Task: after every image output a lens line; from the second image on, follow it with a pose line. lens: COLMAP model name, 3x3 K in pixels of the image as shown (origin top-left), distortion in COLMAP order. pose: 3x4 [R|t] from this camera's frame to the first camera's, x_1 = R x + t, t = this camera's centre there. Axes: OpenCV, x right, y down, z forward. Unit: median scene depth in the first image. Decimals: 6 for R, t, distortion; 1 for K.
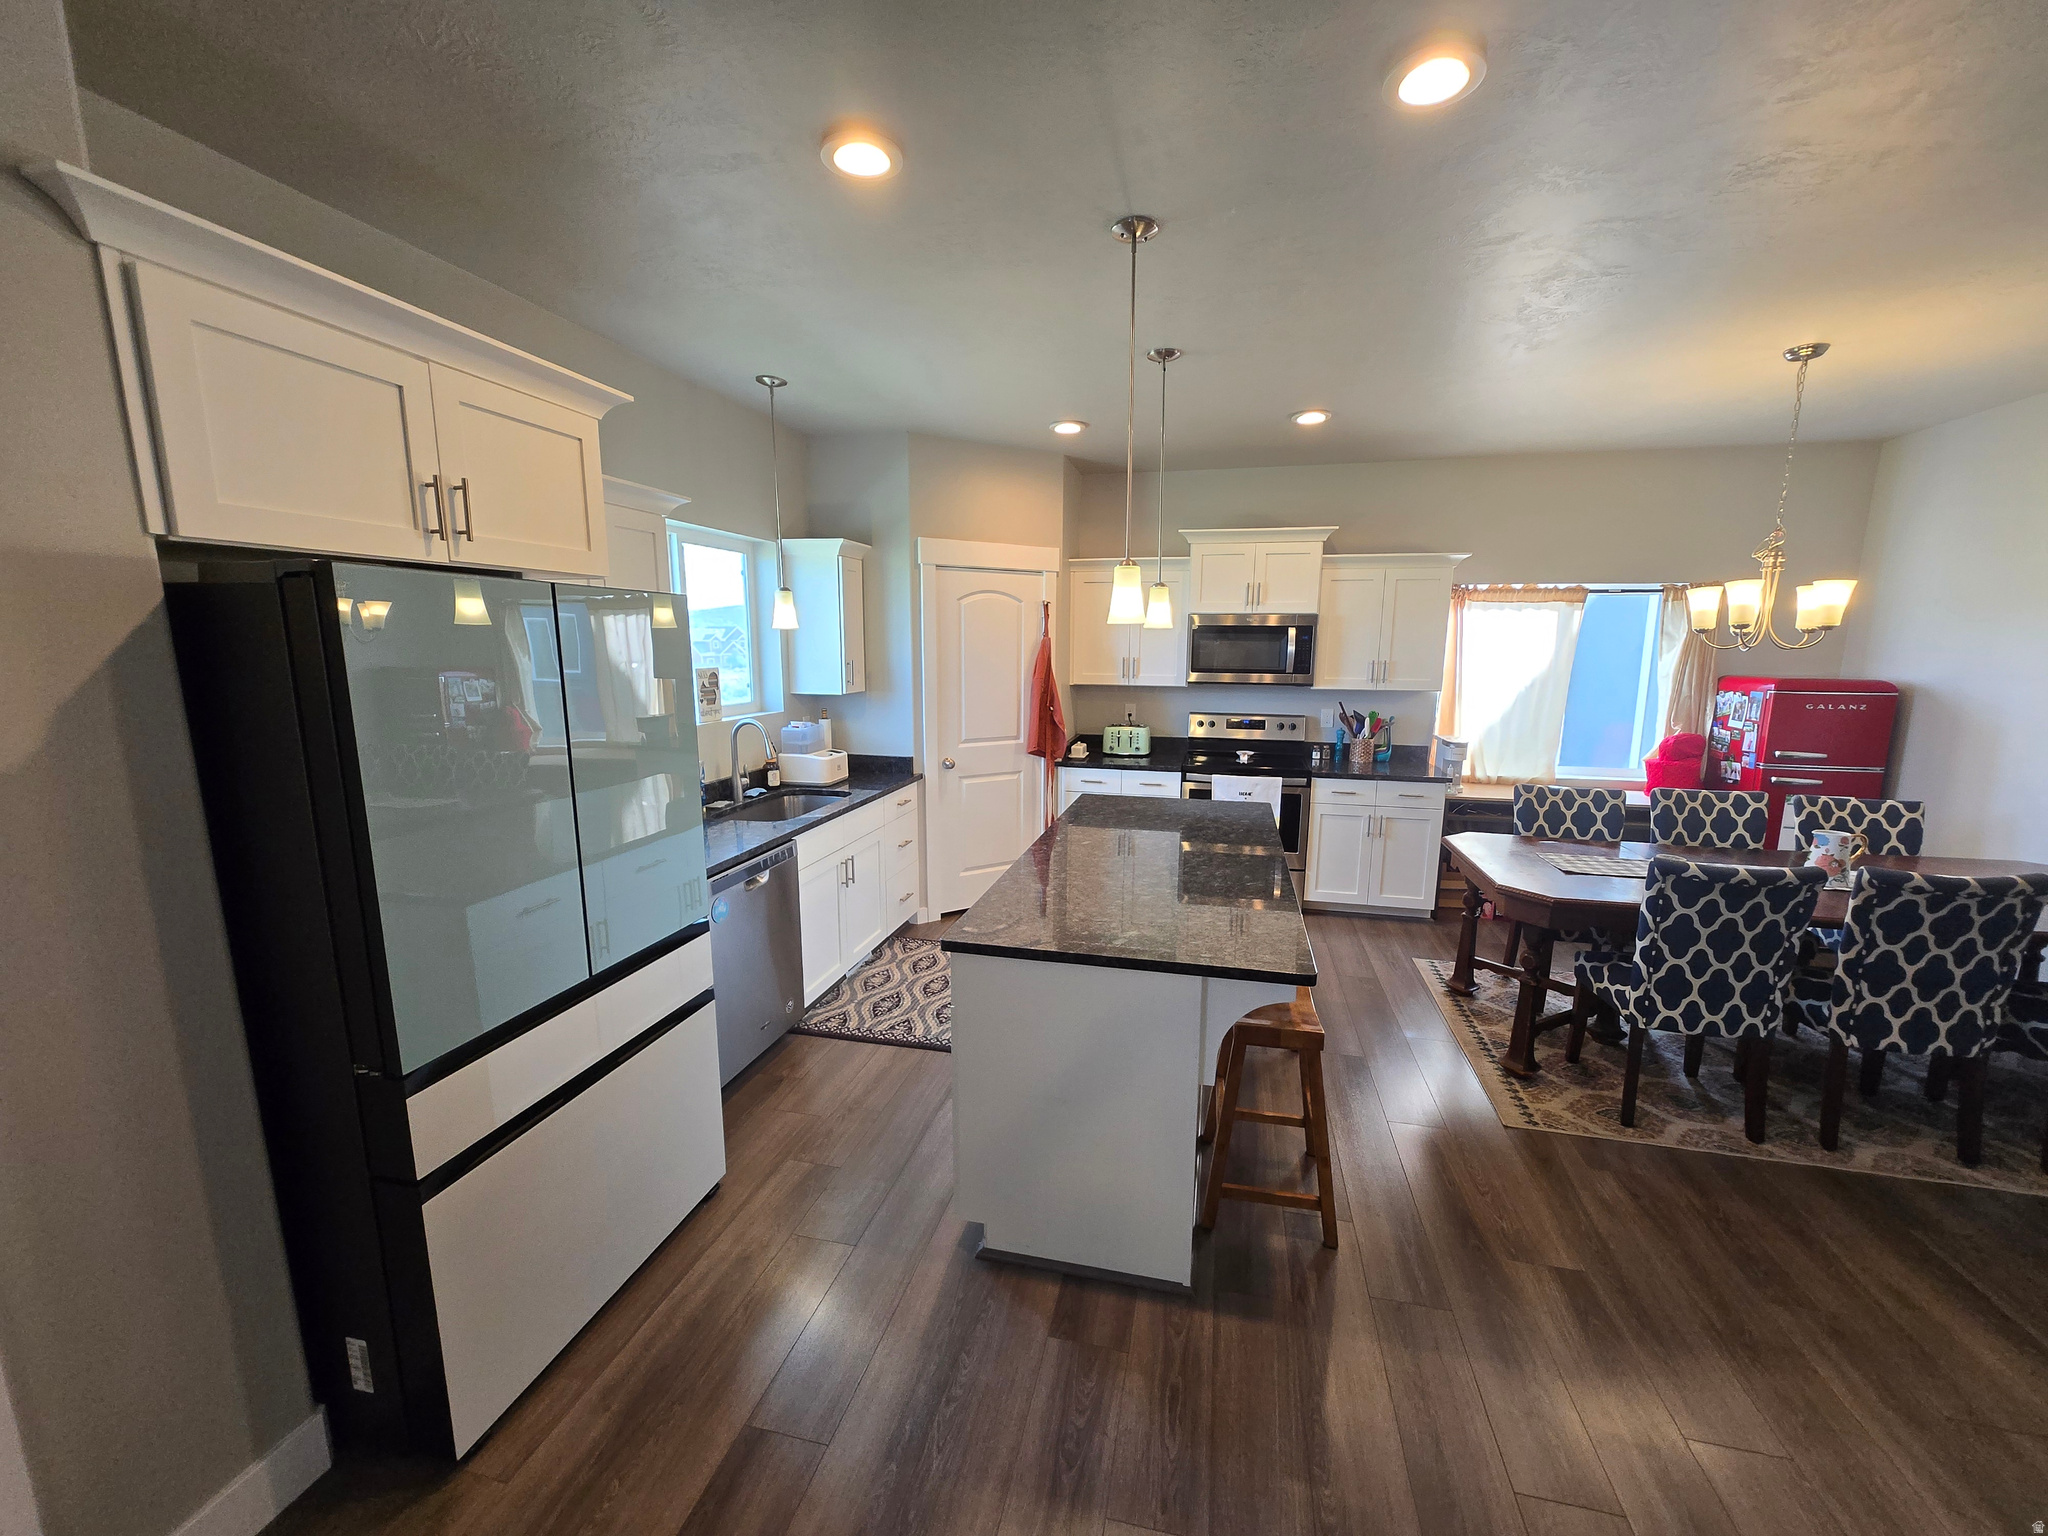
lens RADIAL K [[802.5, 0, 1035.0], [0, 802.5, 780.5], [0, 0, 1]] dist [0.001750, -0.000093]
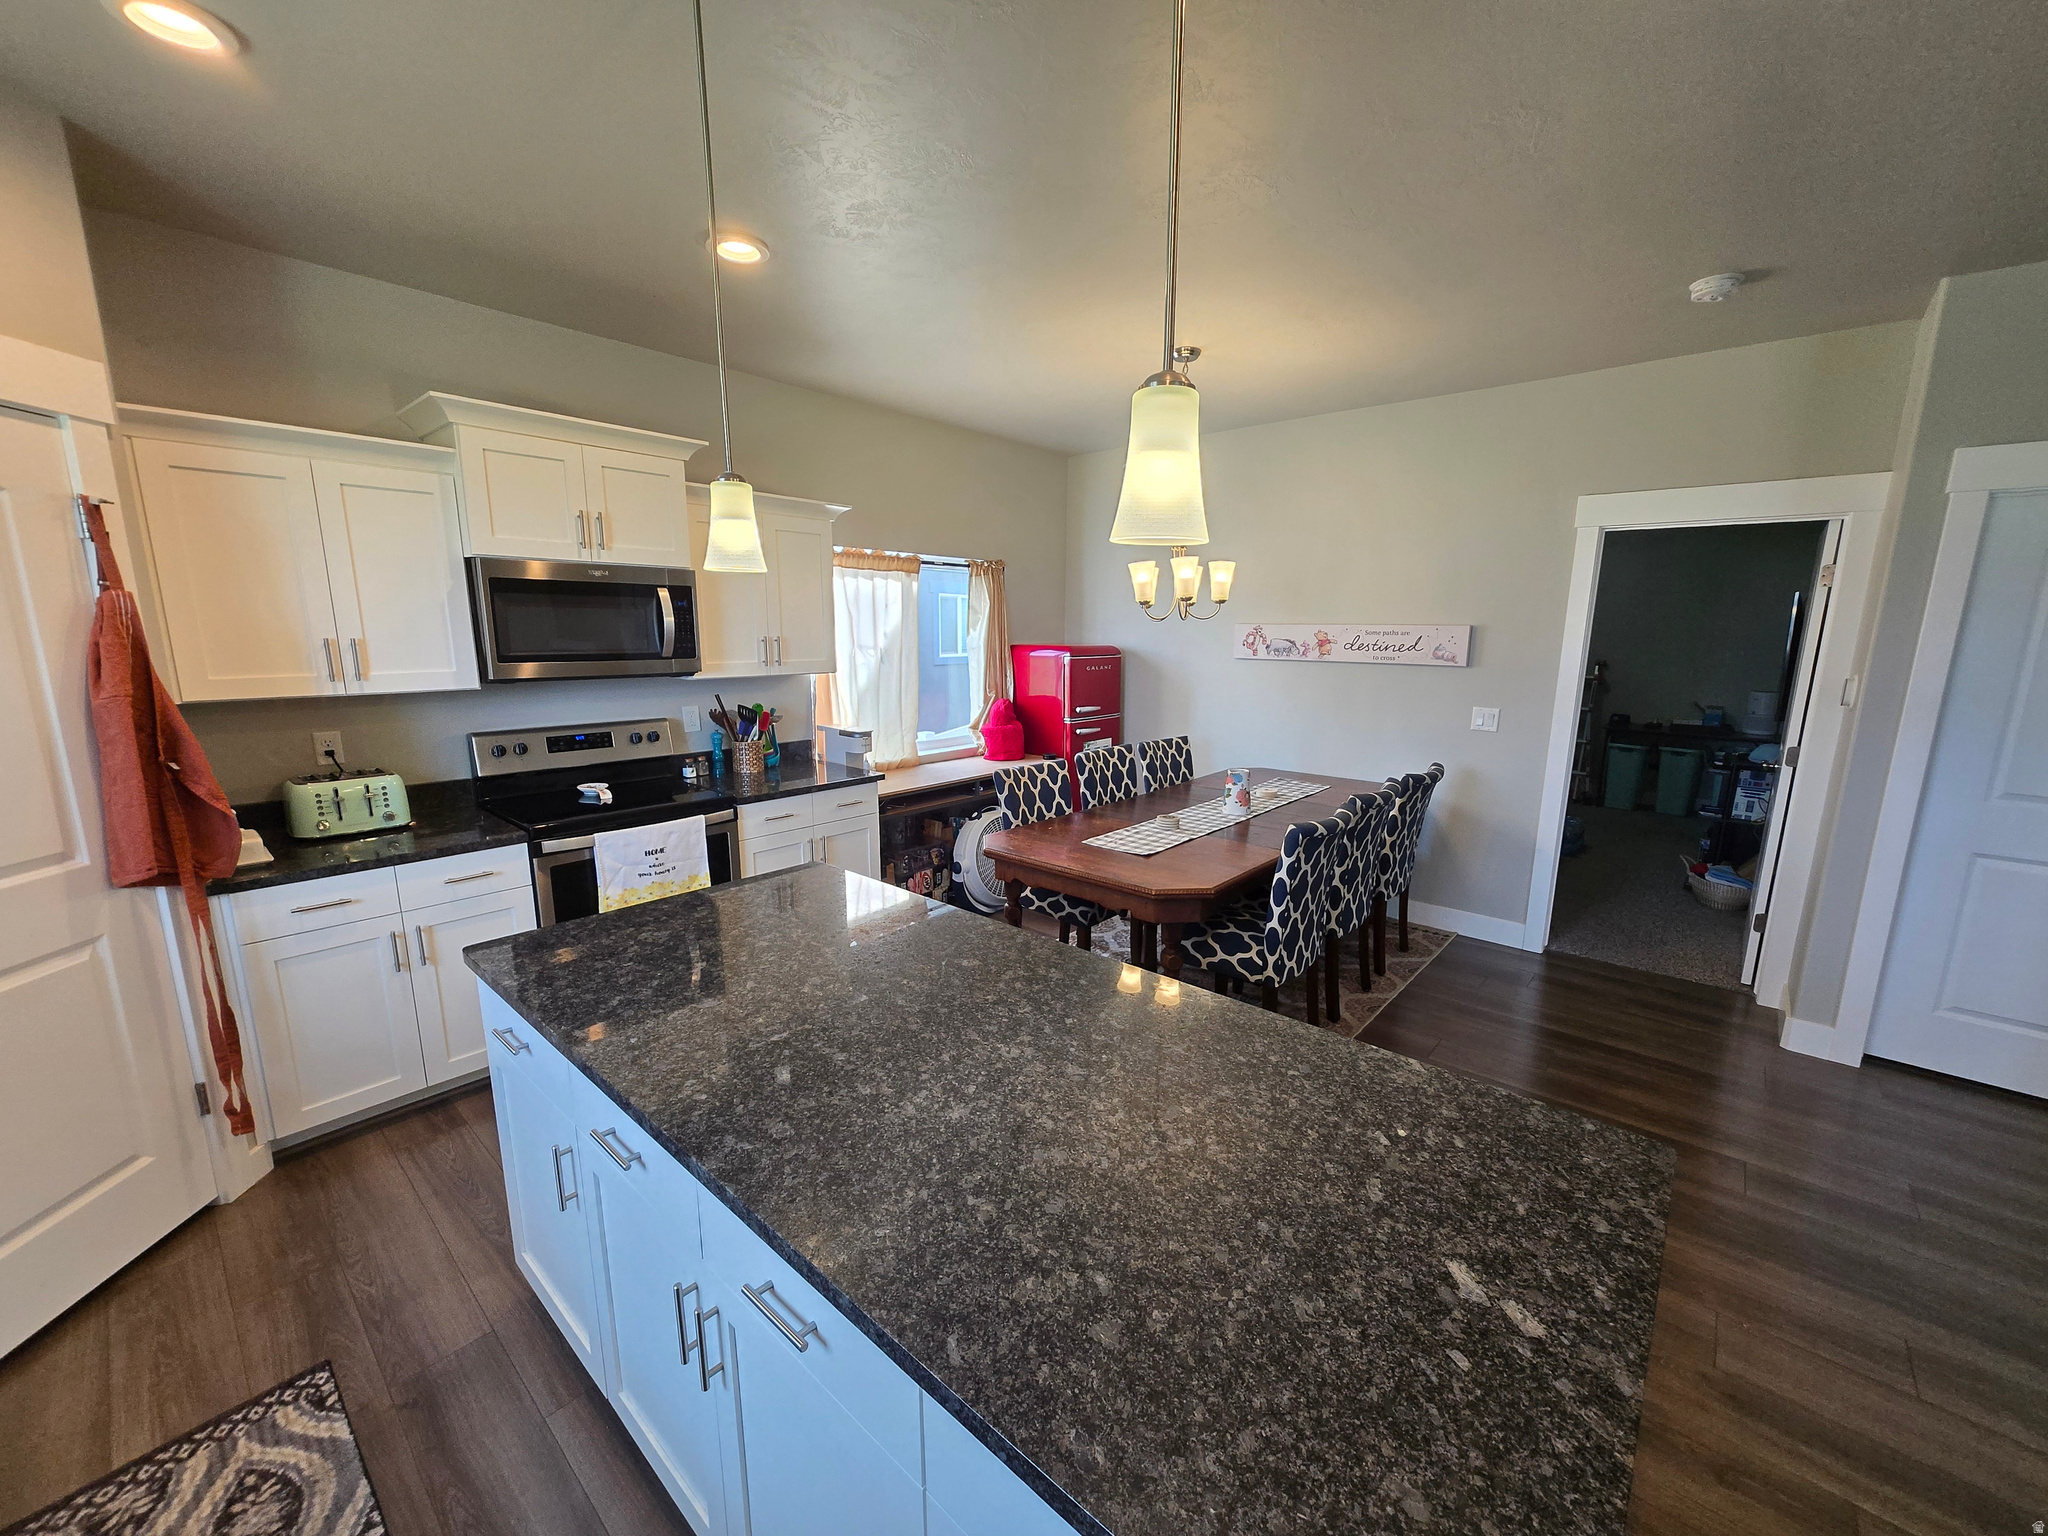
lens RADIAL K [[802.5, 0, 1035.0], [0, 802.5, 780.5], [0, 0, 1]] dist [0.001750, -0.000093]
pose [[0.465610, -0.170312, 0.868447, -0.135527], [0.148513, 0.982428, 0.113041, -0.064924], [-0.872440, 0.076343, 0.482723, 0.429479]]
